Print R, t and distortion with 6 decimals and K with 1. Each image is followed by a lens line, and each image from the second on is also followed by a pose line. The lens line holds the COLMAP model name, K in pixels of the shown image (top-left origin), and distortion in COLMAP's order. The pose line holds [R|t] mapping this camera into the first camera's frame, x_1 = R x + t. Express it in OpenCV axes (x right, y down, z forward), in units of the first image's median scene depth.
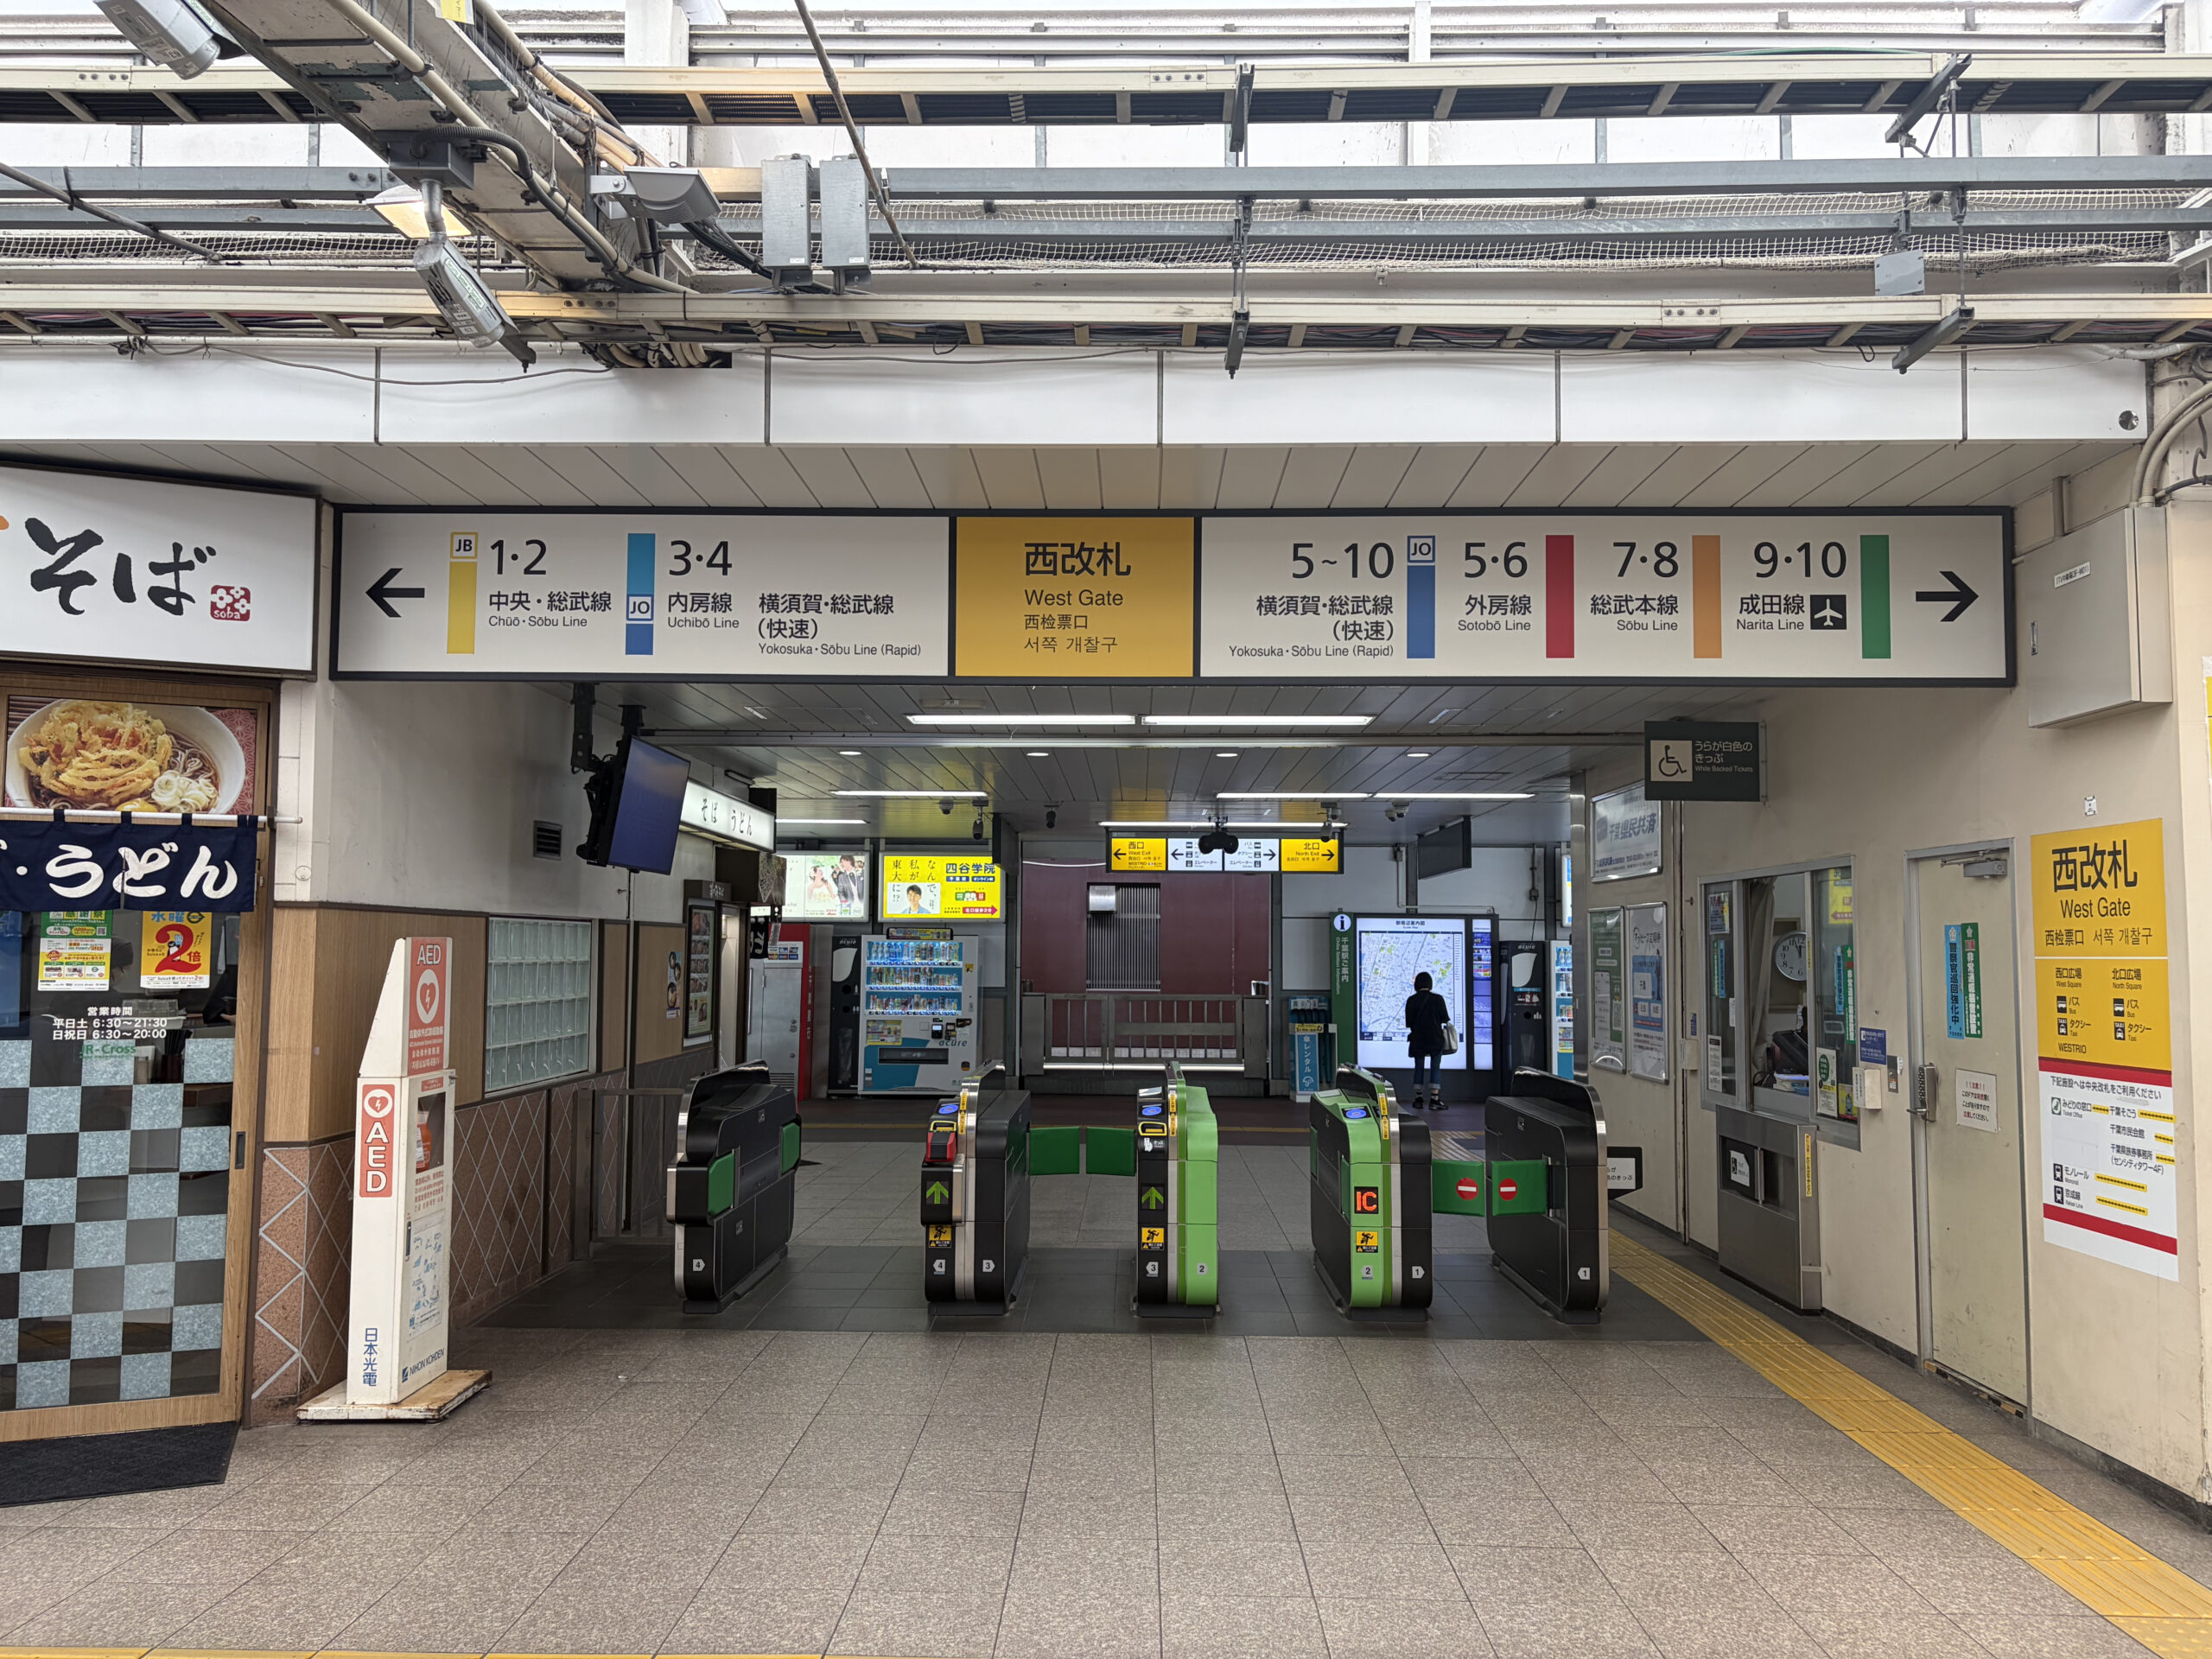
lens RADIAL K [[1693.1, 0, 1100.0], [0, 1693.1, 829.6], [0, 0, 1]] dist [0.013467, -0.002909]
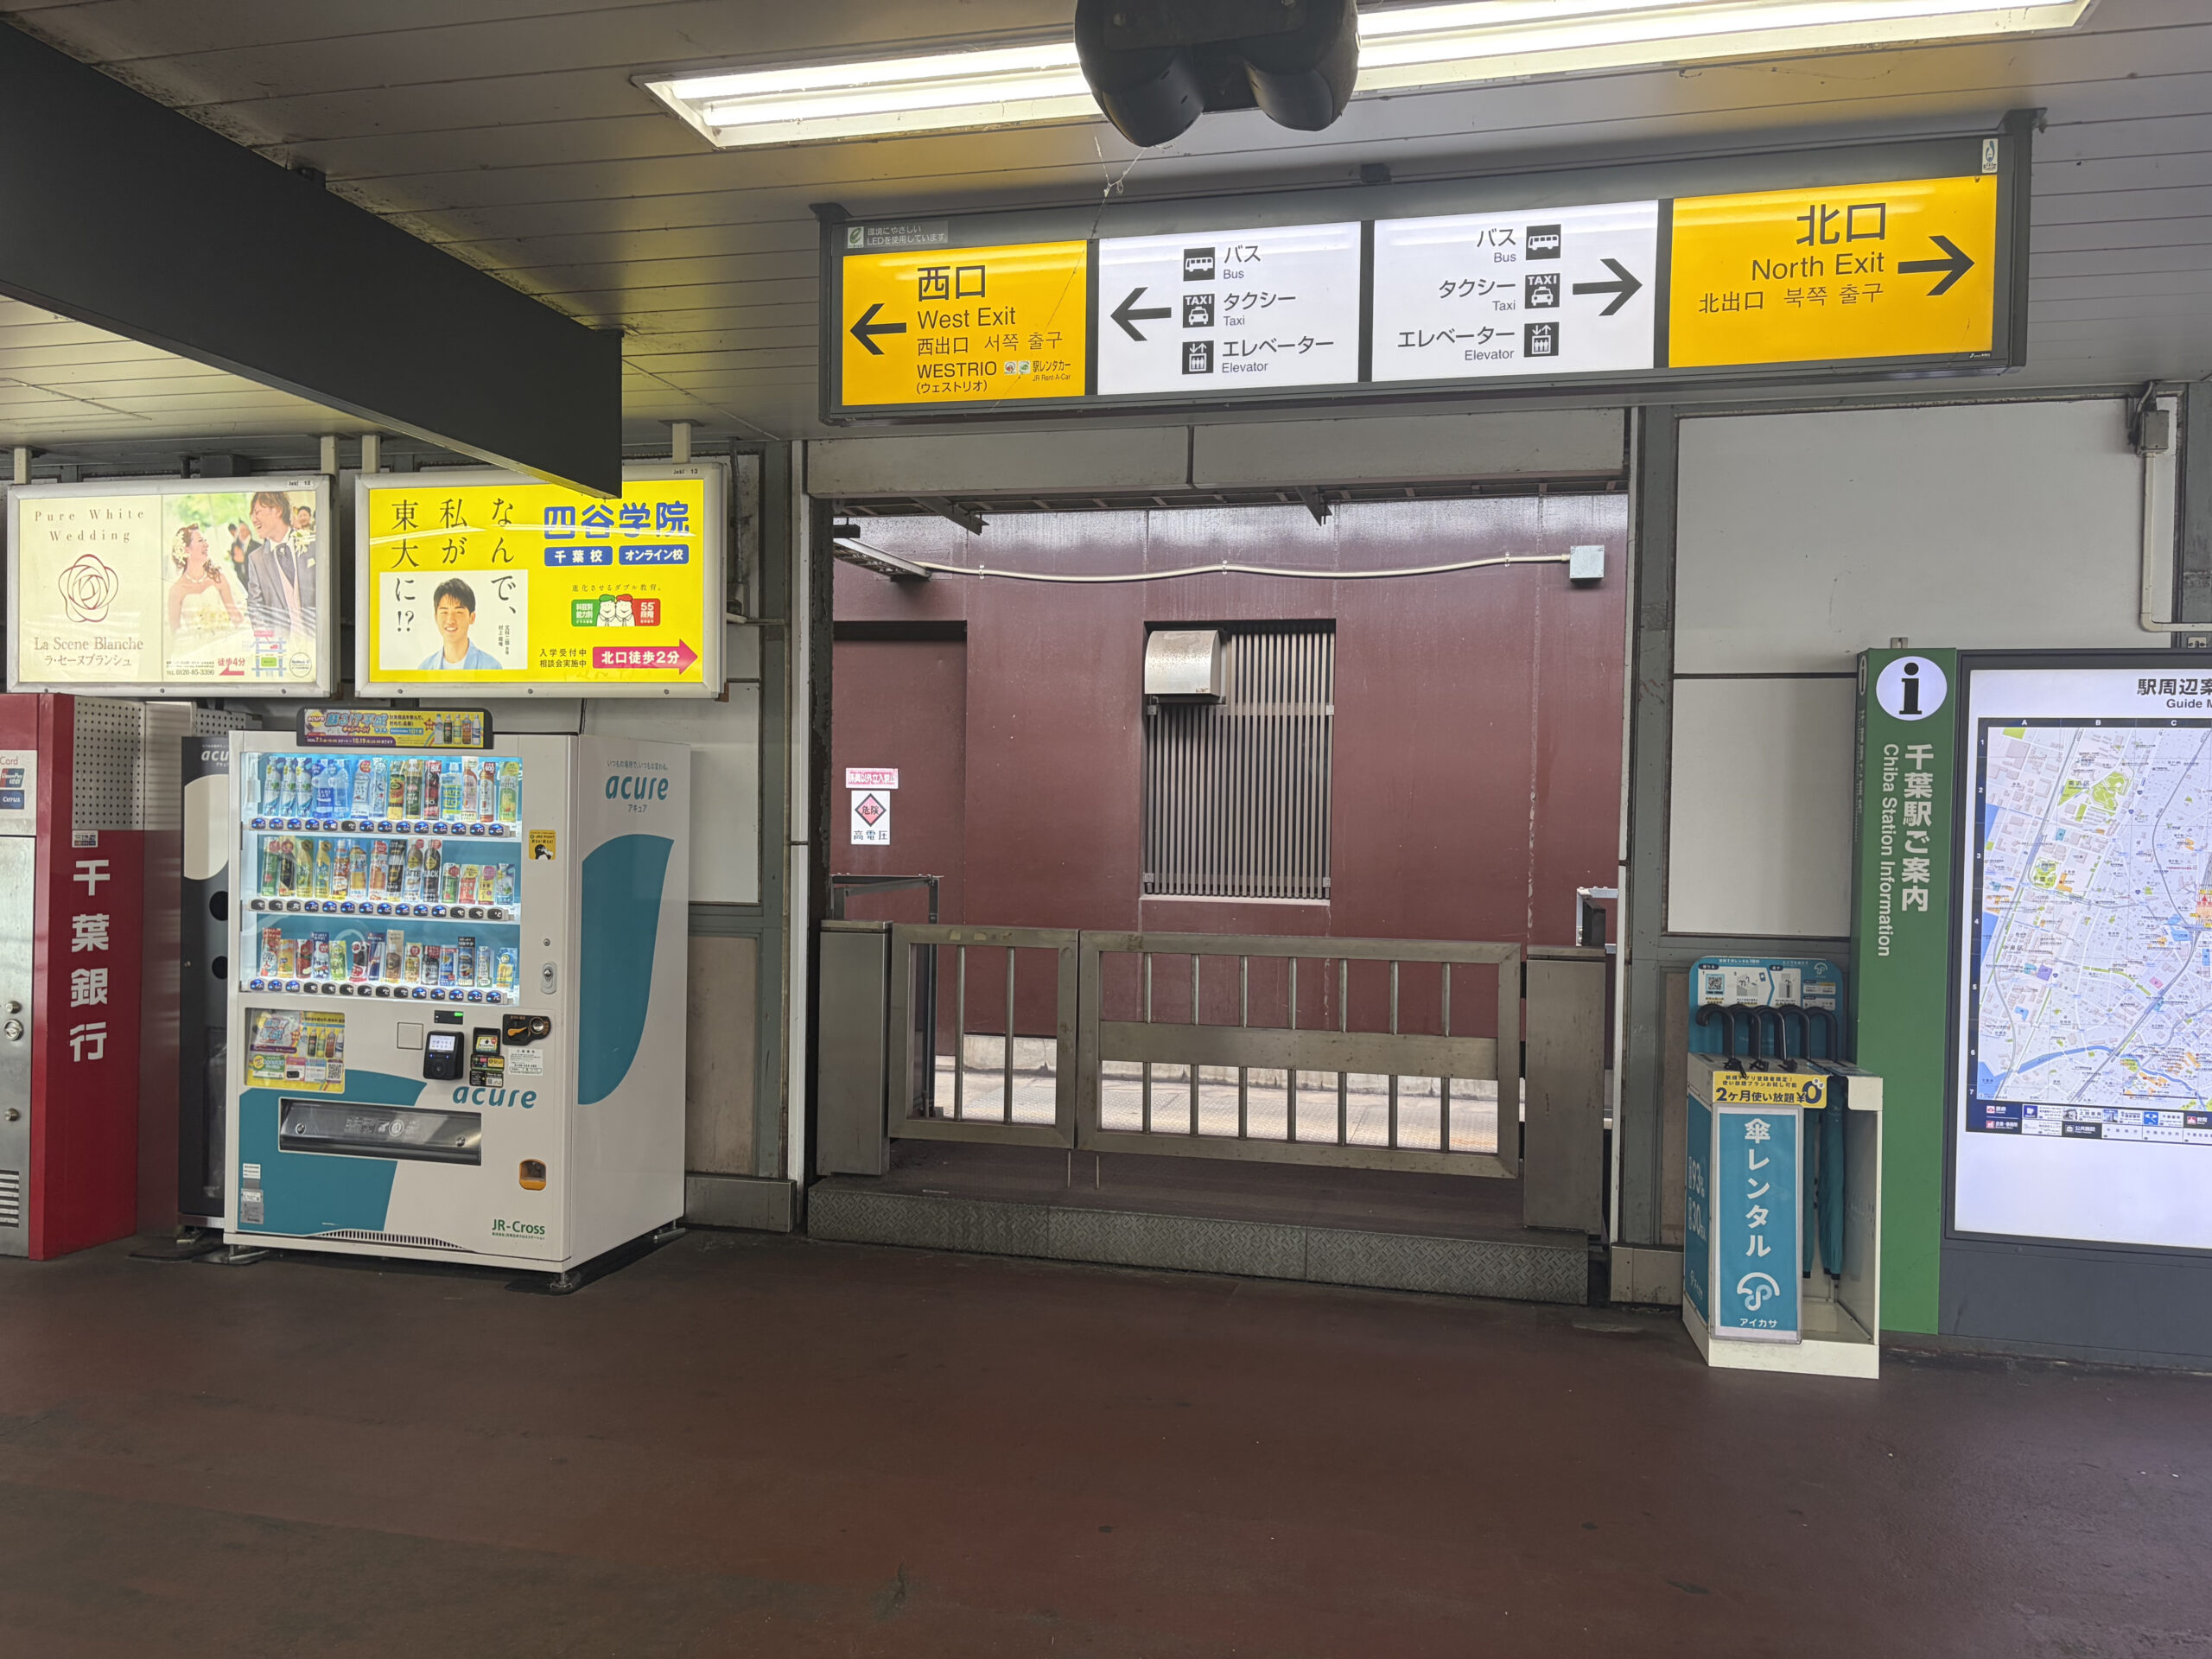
lens RADIAL K [[1693.1, 0, 1114.1], [0, 1693.1, 846.9], [0, 0, 1]] dist [0.013467, -0.002909]
pose [[0.975797, 0.012764, -0.218307, 0.080338], [0.006409, 0.996197, 0.086892, 0.055874], [0.218586, -0.086188, 0.972004, 0.715159]]
